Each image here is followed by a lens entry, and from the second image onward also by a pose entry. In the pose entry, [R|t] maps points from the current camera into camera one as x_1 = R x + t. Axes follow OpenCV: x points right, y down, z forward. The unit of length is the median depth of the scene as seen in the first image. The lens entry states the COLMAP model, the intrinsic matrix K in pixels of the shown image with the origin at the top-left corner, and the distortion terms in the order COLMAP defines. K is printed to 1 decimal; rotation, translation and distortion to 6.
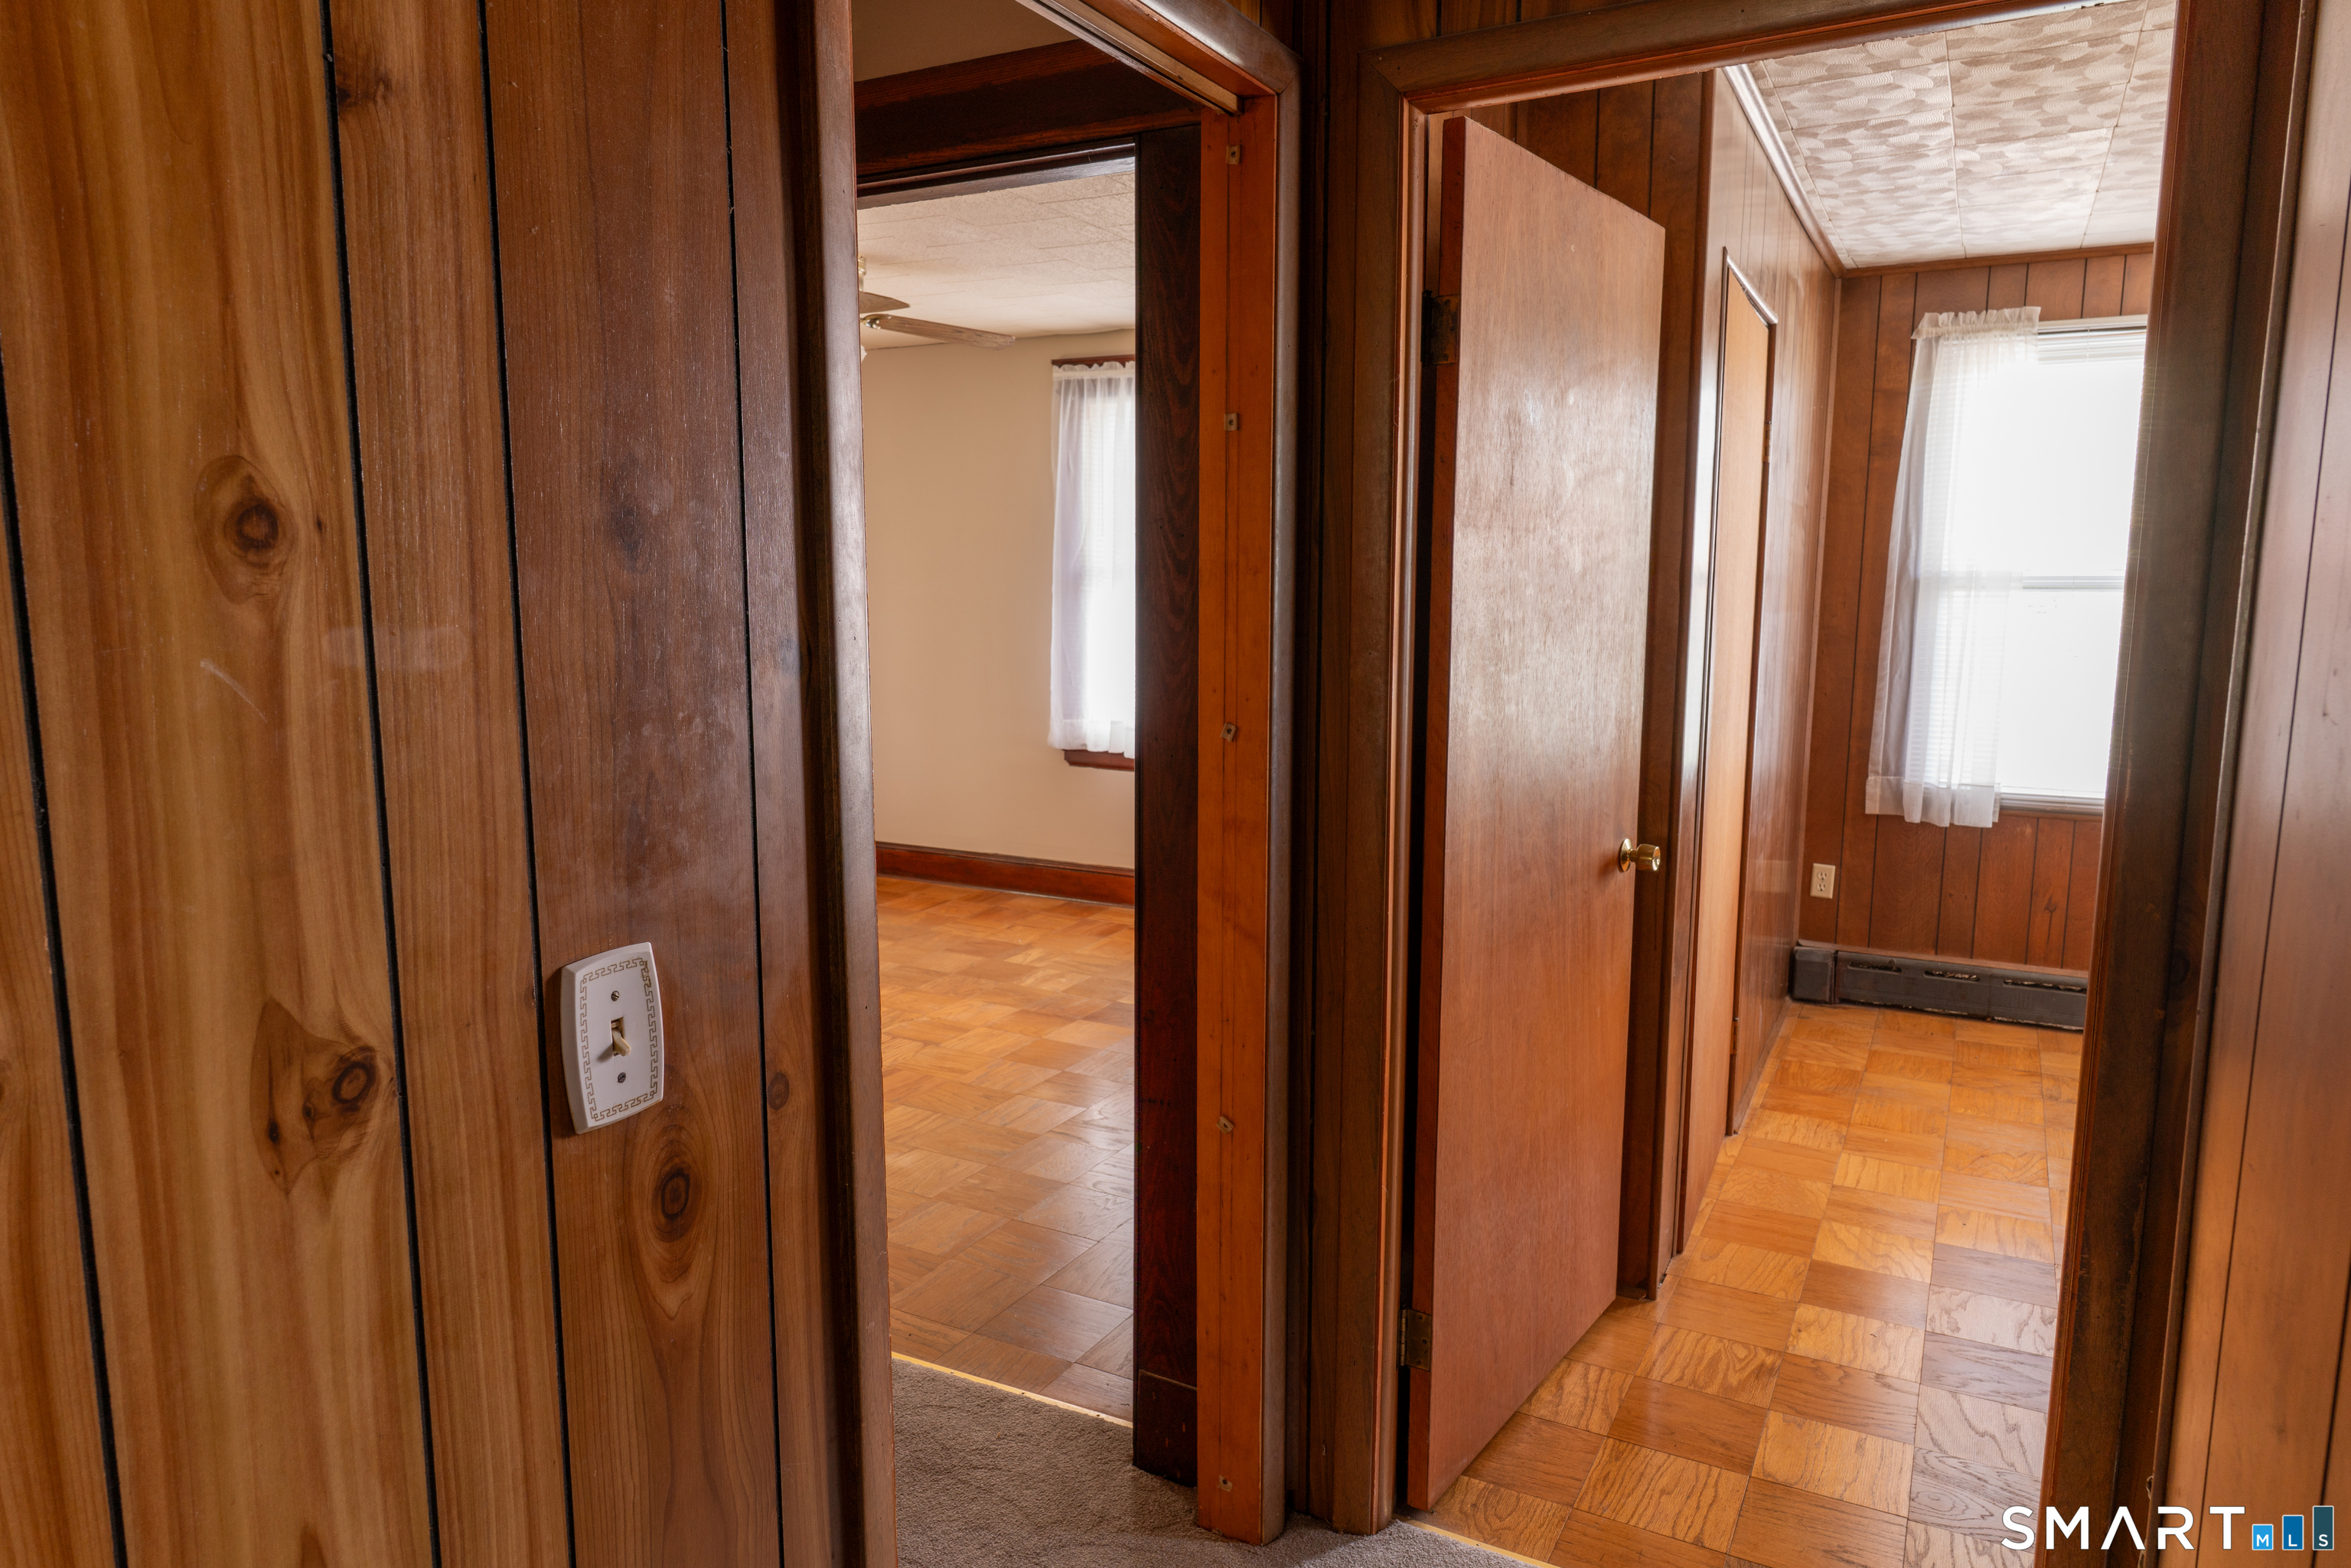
lens RADIAL K [[1482.5, 0, 1168.8], [0, 1482.5, 787.9], [0, 0, 1]] dist [-0.000490, 0.000373]
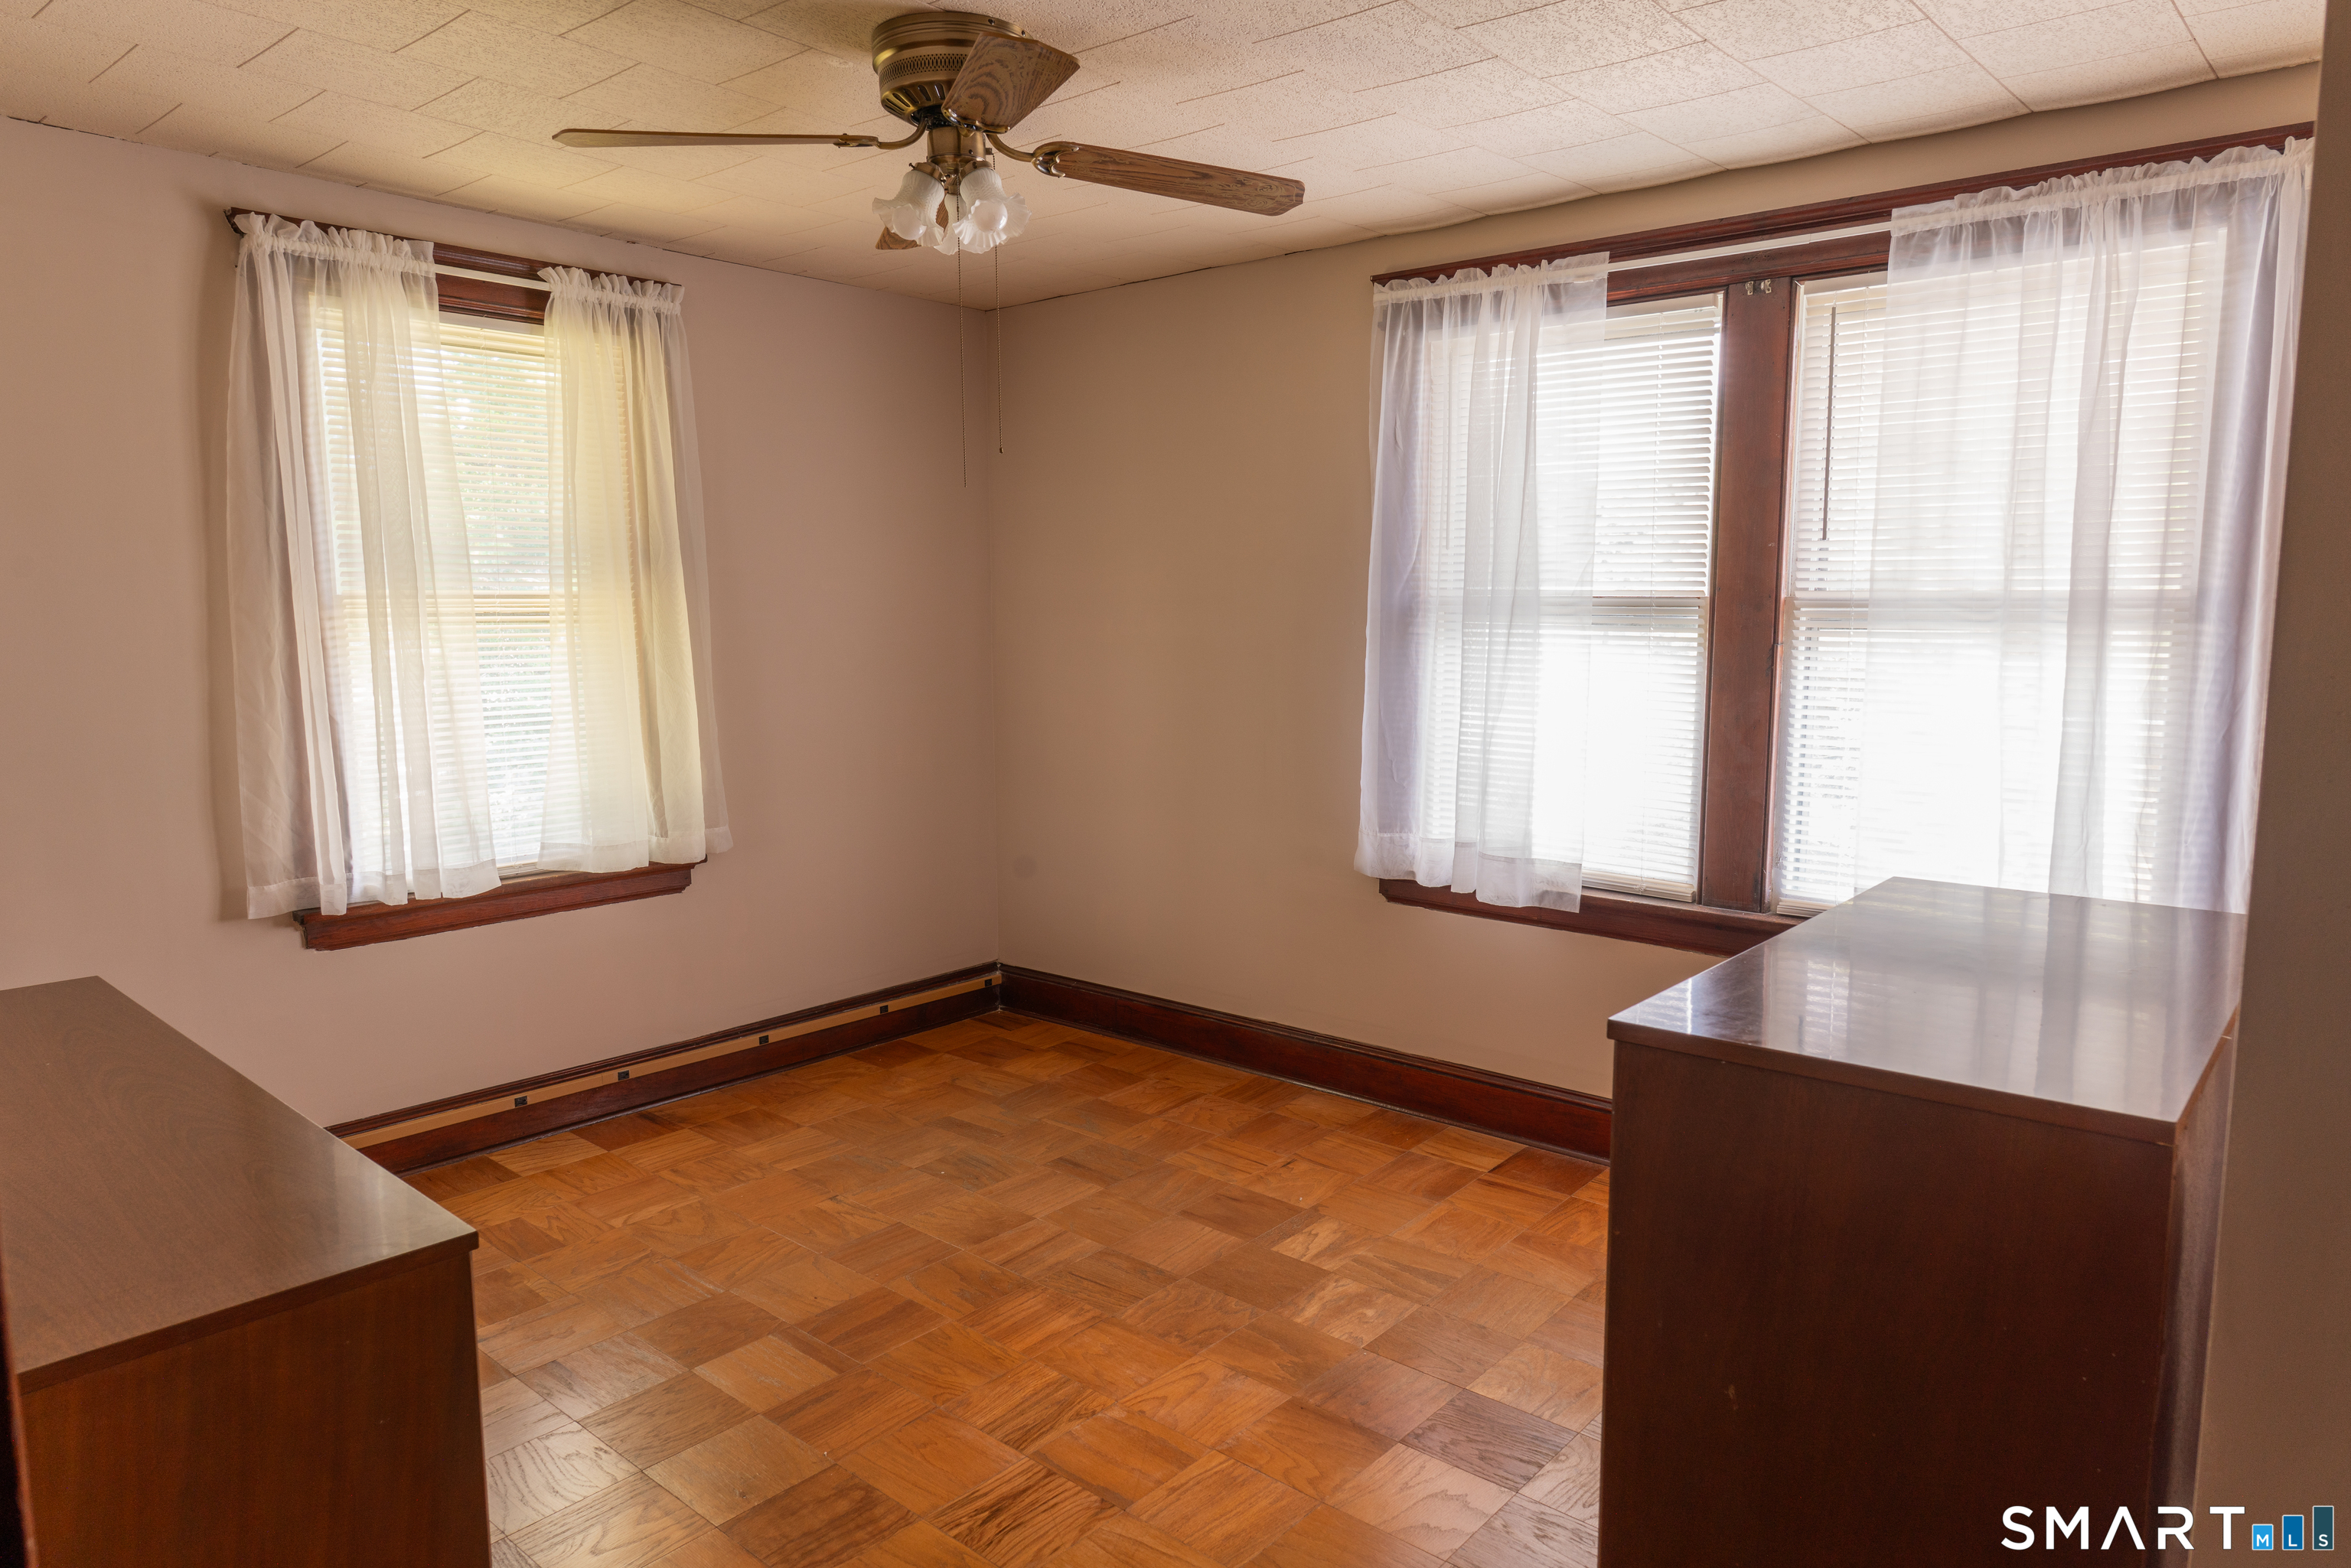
lens RADIAL K [[1482.5, 0, 1165.6], [0, 1482.5, 786.7], [0, 0, 1]] dist [-0.000490, 0.000373]
pose [[0.976815, 0.018196, -0.213309, -0.026274], [-0.021883, 0.999649, -0.014935, -0.057523], [0.212962, 0.019256, 0.976871, 0.370225]]
